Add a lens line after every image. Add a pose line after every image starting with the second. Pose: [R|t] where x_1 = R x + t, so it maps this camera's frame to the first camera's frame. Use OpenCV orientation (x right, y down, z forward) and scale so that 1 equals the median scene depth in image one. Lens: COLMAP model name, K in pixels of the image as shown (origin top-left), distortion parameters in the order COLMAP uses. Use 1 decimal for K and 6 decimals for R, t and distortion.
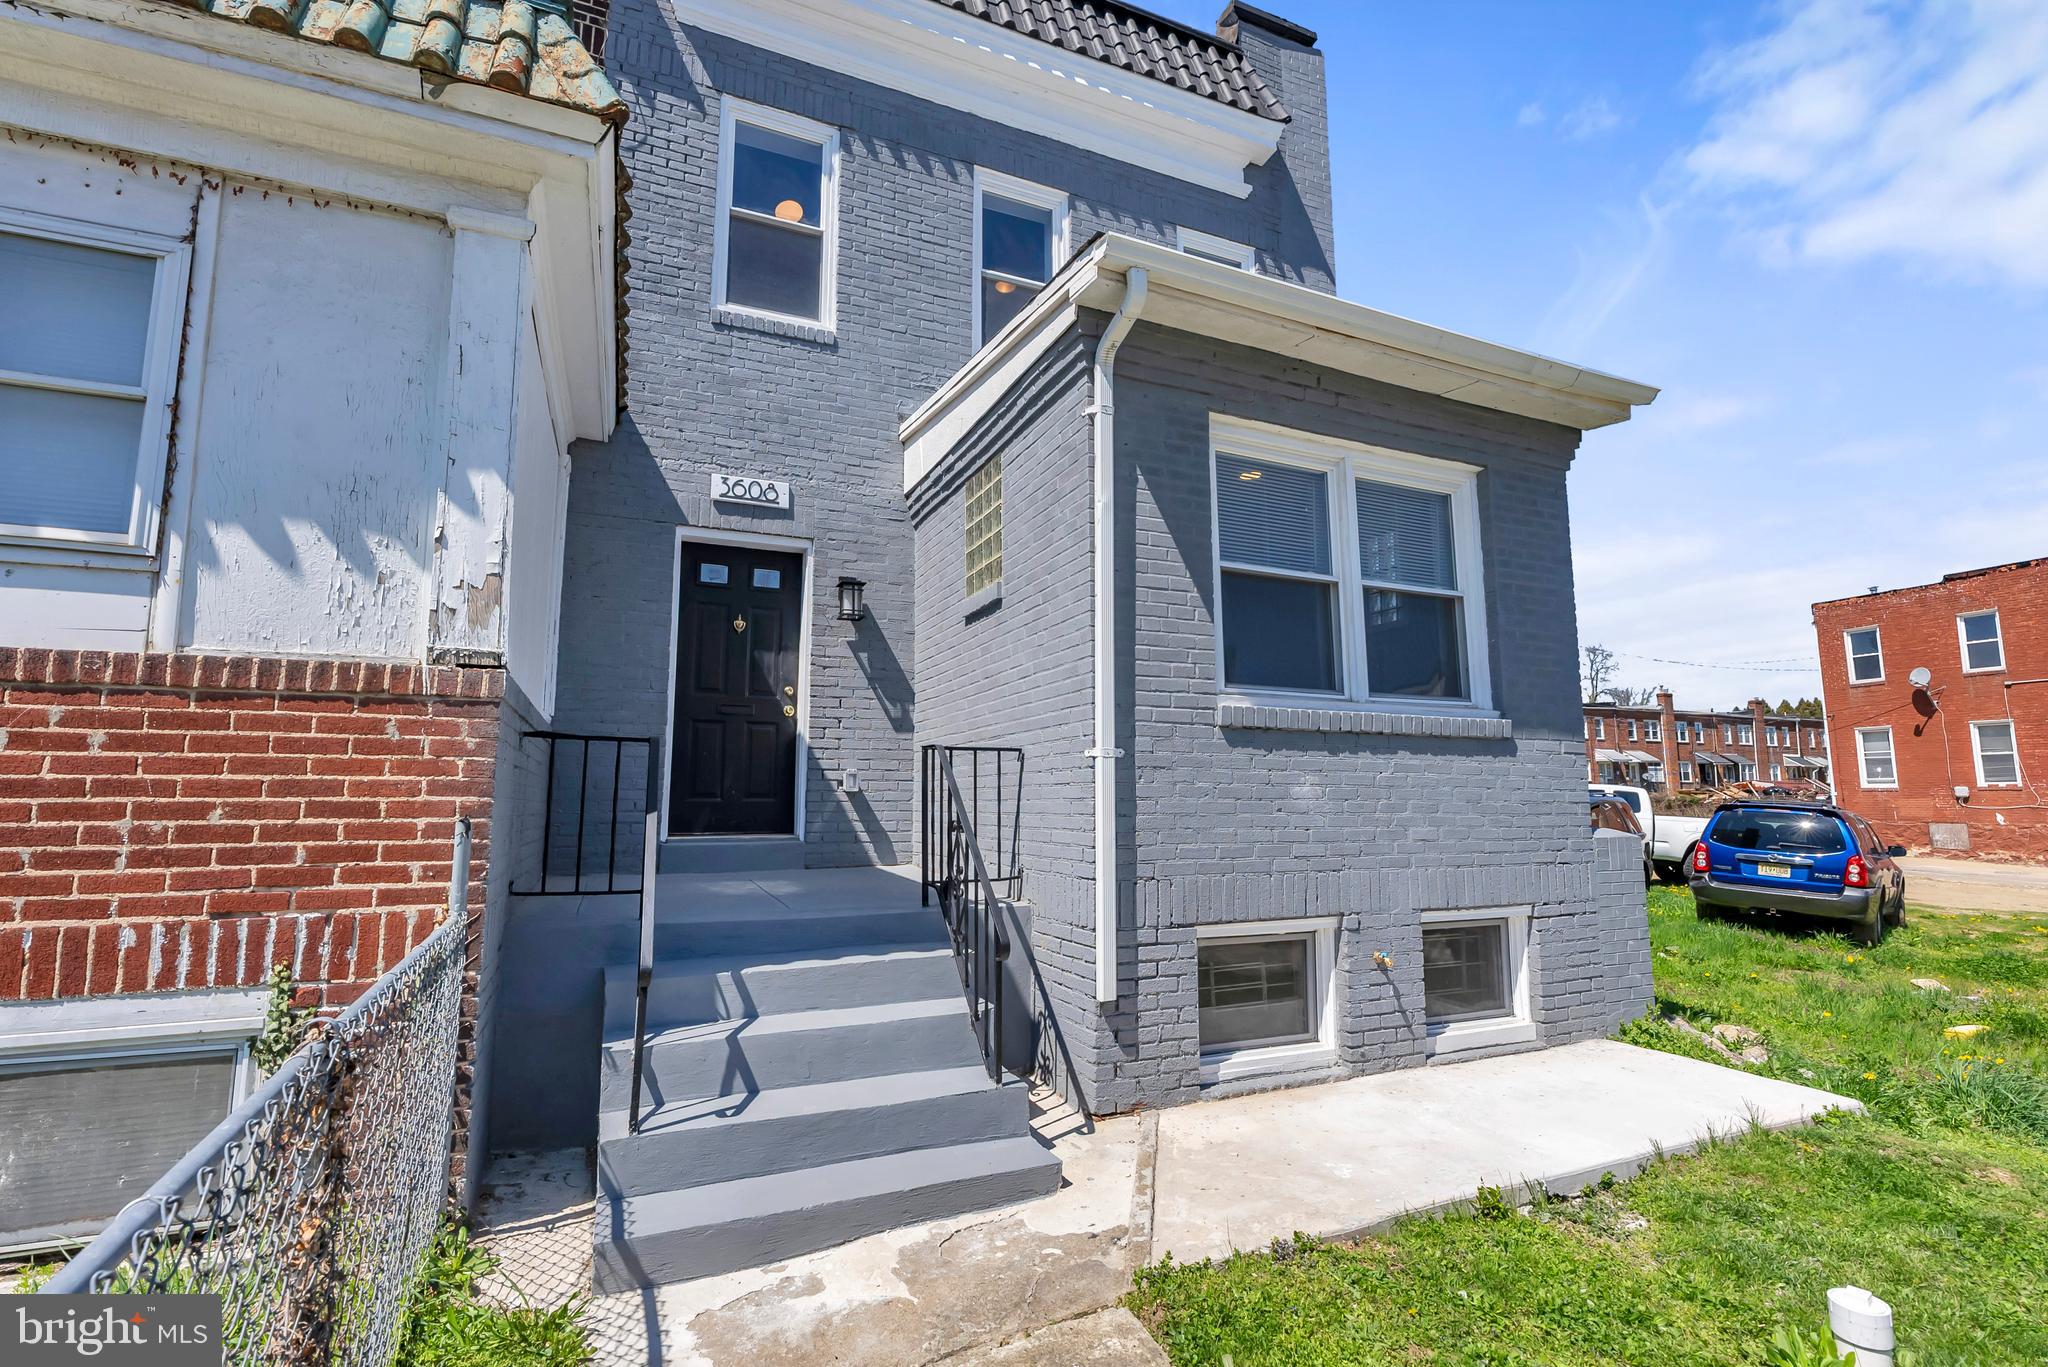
lens RADIAL K [[910.8, 0, 995.6], [0, 910.8, 679.4], [0, 0, 1]] dist [-0.002497, 0.000084]
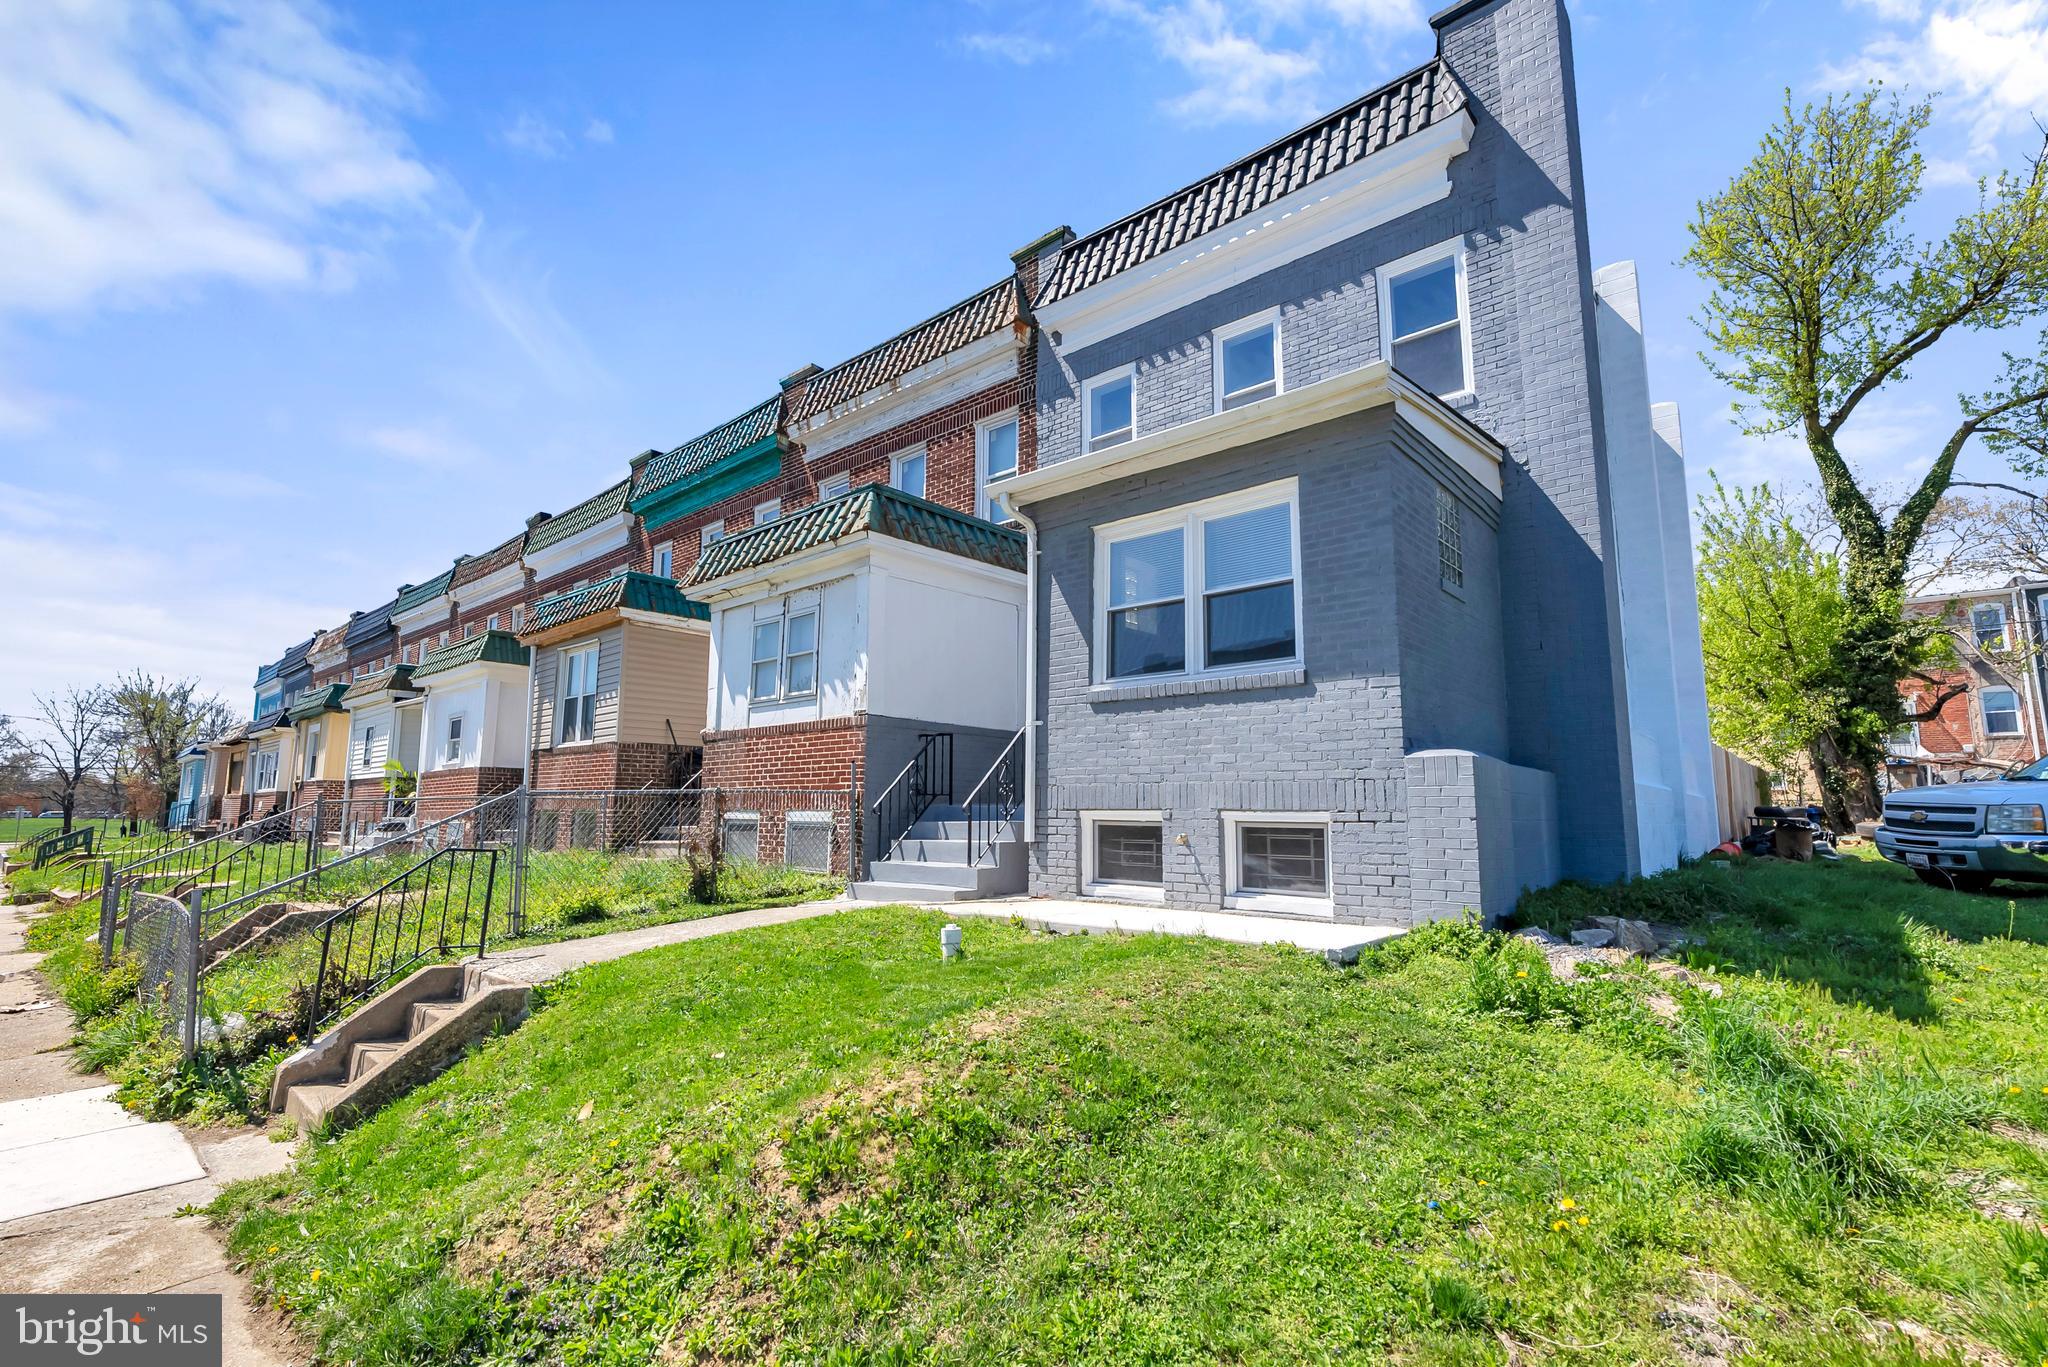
lens RADIAL K [[937.7, 0, 1024.0], [0, 937.7, 683.5], [0, 0, 1]] dist [-0.004546, 0.000201]
pose [[0.423587, -0.128331, -0.896719, 1.761753], [0.106442, 0.990108, -0.091415, 0.159514], [0.899580, -0.056726, 0.433057, 0.070030]]
